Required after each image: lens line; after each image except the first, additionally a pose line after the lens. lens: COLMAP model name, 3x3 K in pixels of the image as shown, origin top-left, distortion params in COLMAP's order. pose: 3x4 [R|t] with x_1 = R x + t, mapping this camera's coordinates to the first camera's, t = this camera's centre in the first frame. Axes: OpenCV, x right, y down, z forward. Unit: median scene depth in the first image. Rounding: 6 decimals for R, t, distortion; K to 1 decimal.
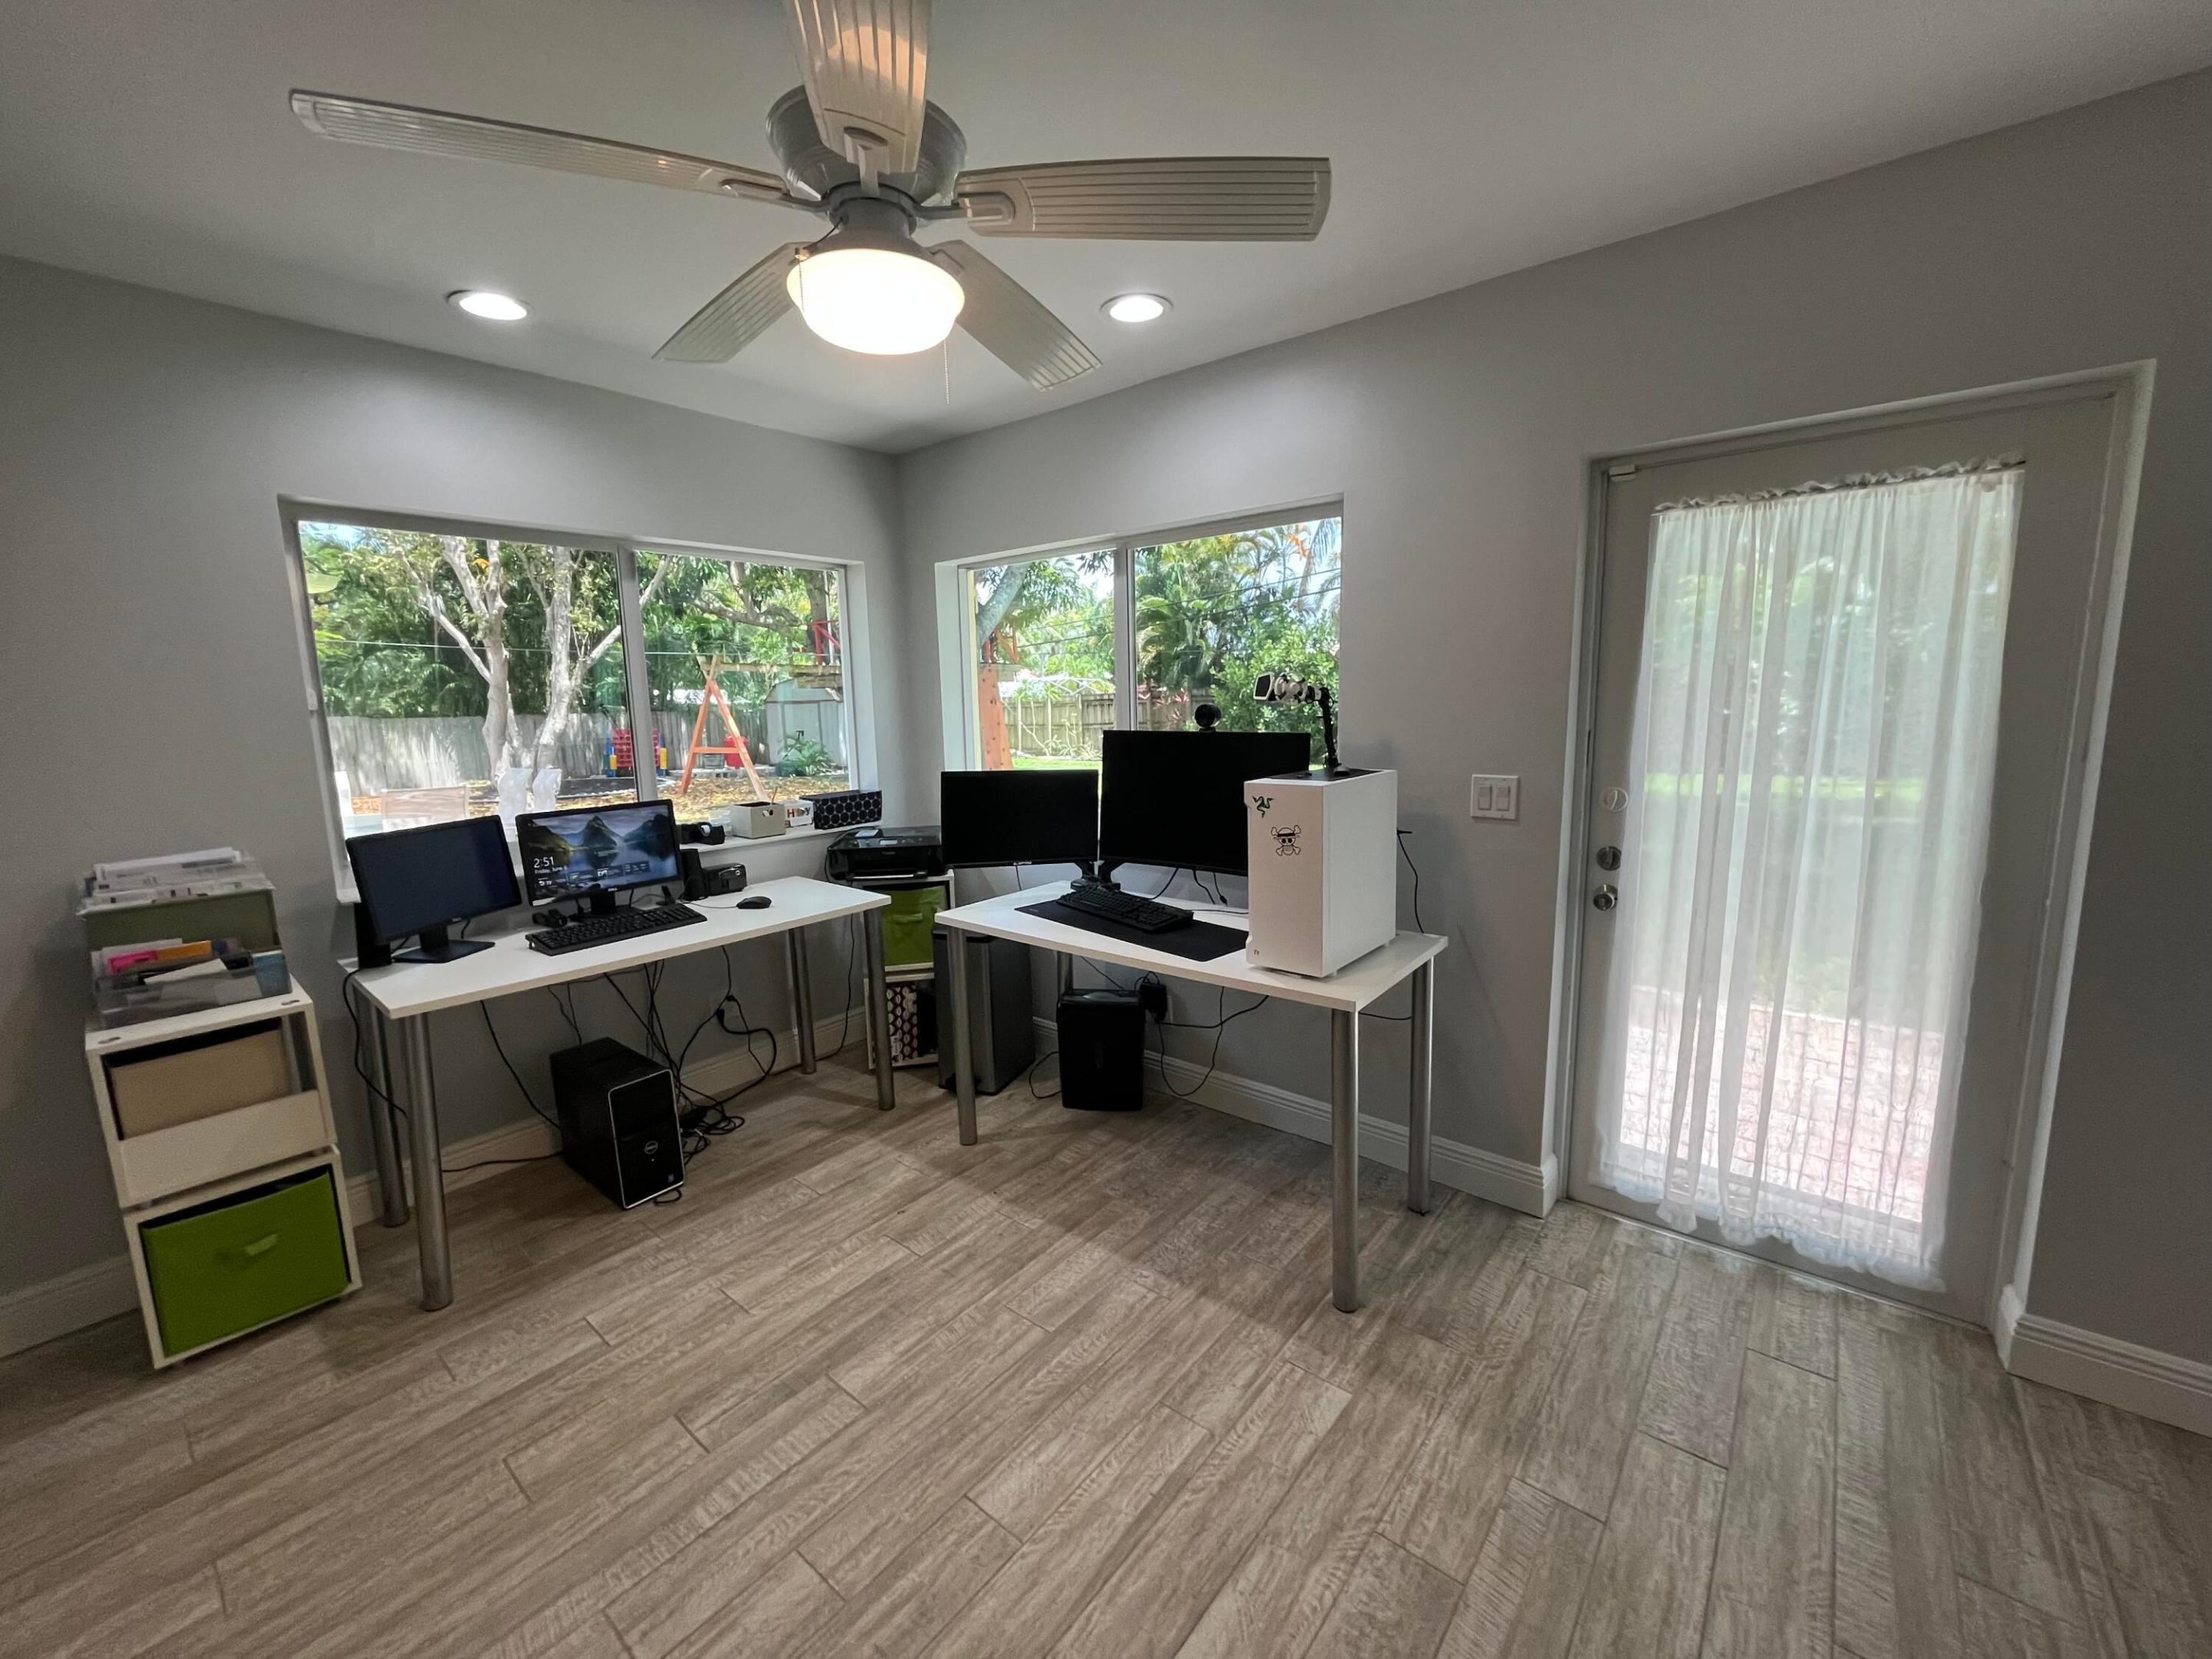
lens RADIAL K [[891.2, 0, 1107.9], [0, 891.2, 828.3], [0, 0, 1]] dist [-0.002741, -0.000347]
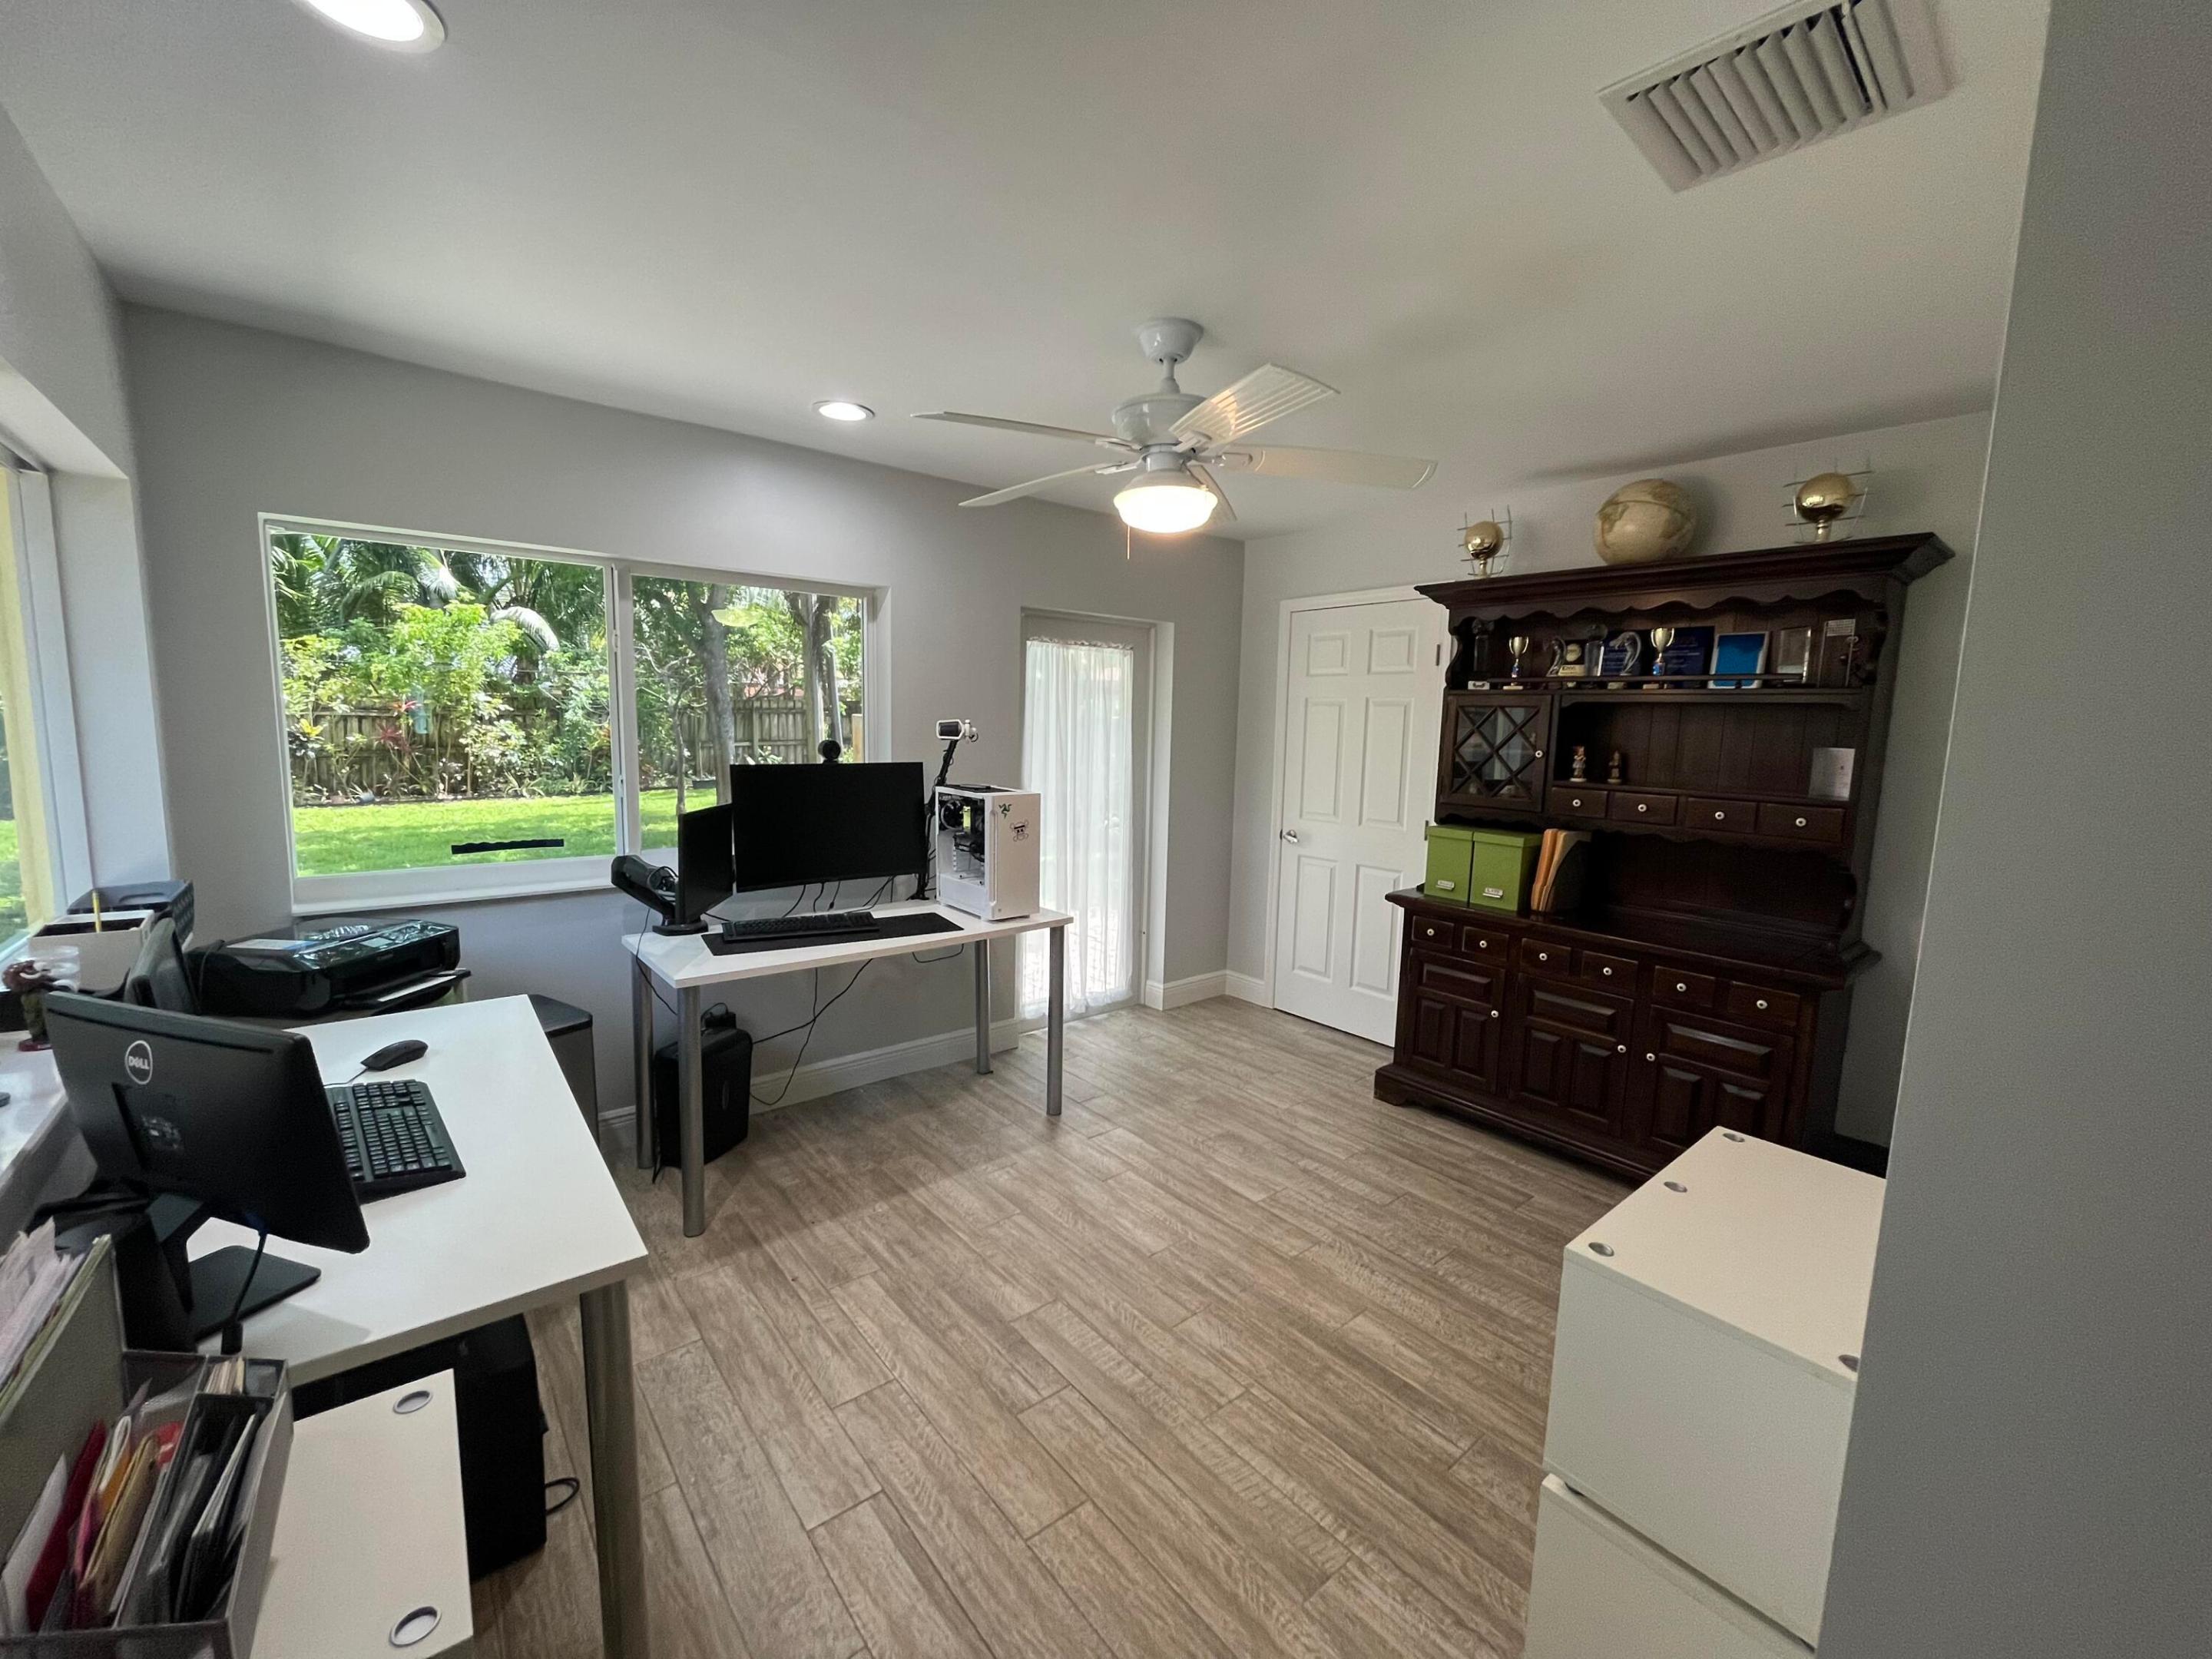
lens RADIAL K [[891.2, 0, 1107.9], [0, 891.2, 828.3], [0, 0, 1]] dist [-0.002741, -0.000347]
pose [[0.179830, -0.089134, 0.979651, -1.293783], [0.118987, 0.990545, 0.068283, -0.078346], [-0.976475, 0.104286, 0.188736, 0.560696]]
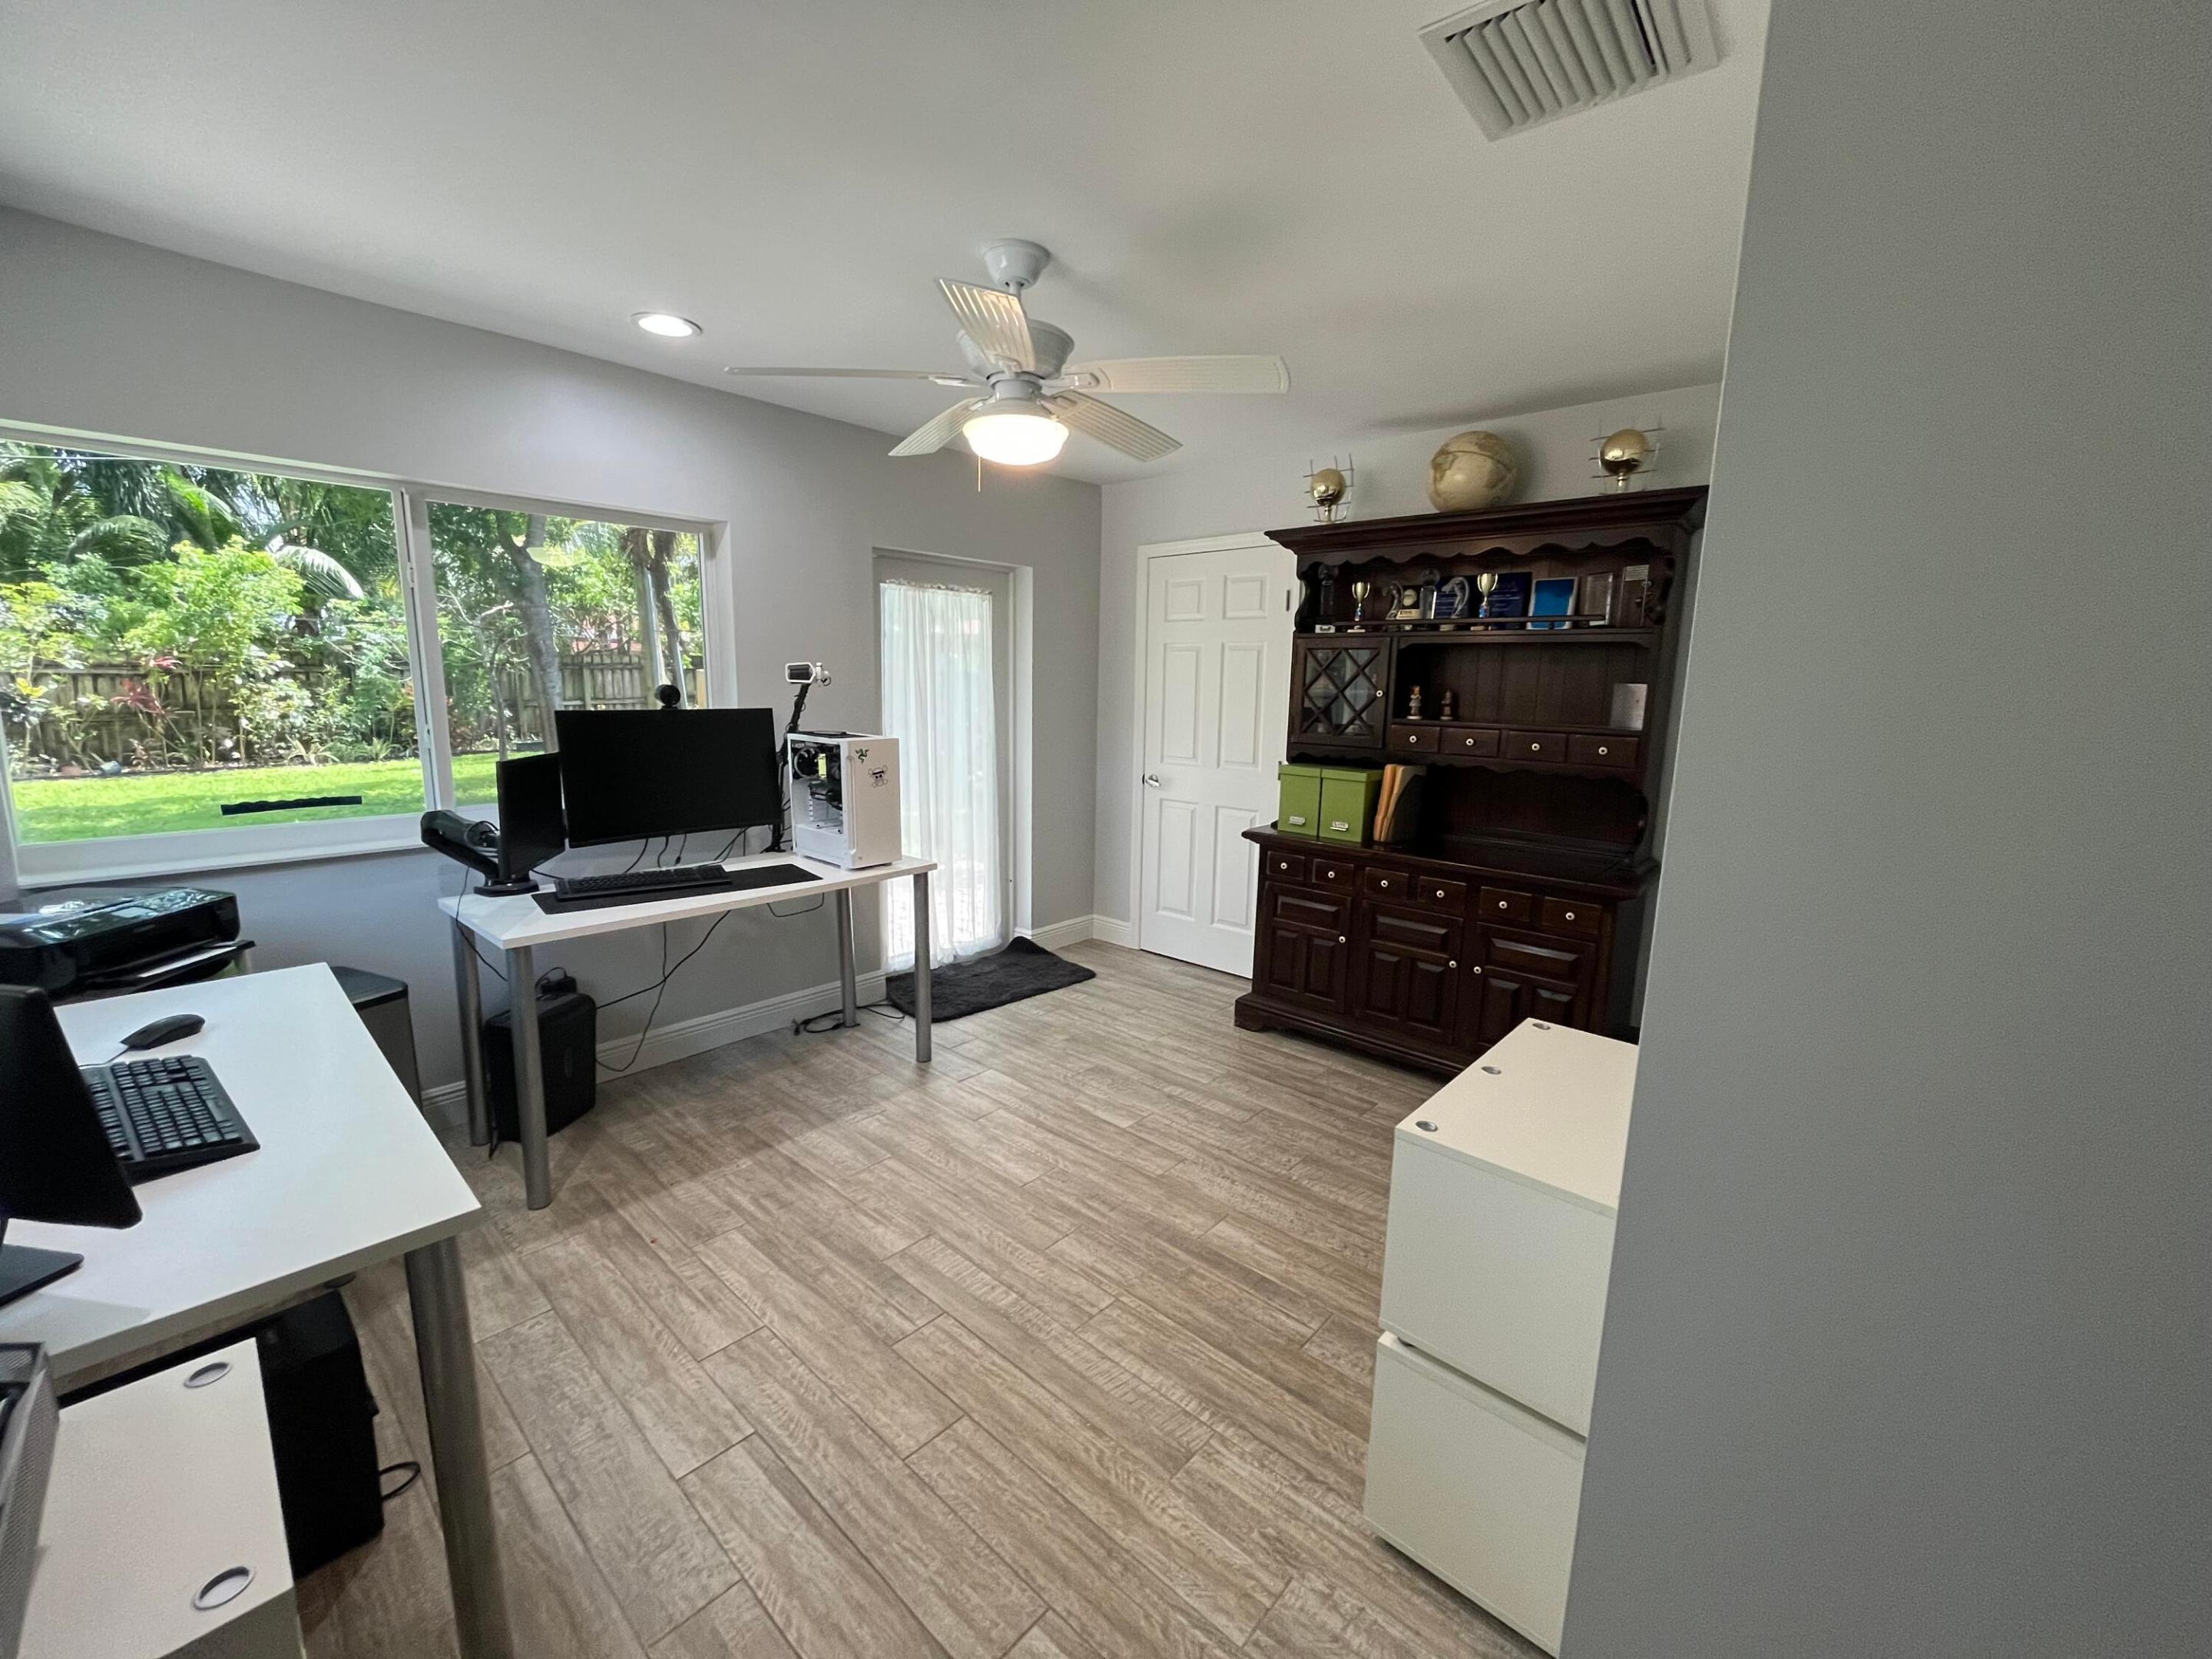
lens RADIAL K [[891.2, 0, 1107.9], [0, 891.2, 828.3], [0, 0, 1]] dist [-0.002741, -0.000347]
pose [[0.032337, -0.138367, 0.989853, -1.302338], [0.129852, 0.982559, 0.133105, -0.050805], [-0.991006, 0.124230, 0.049740, 0.552167]]
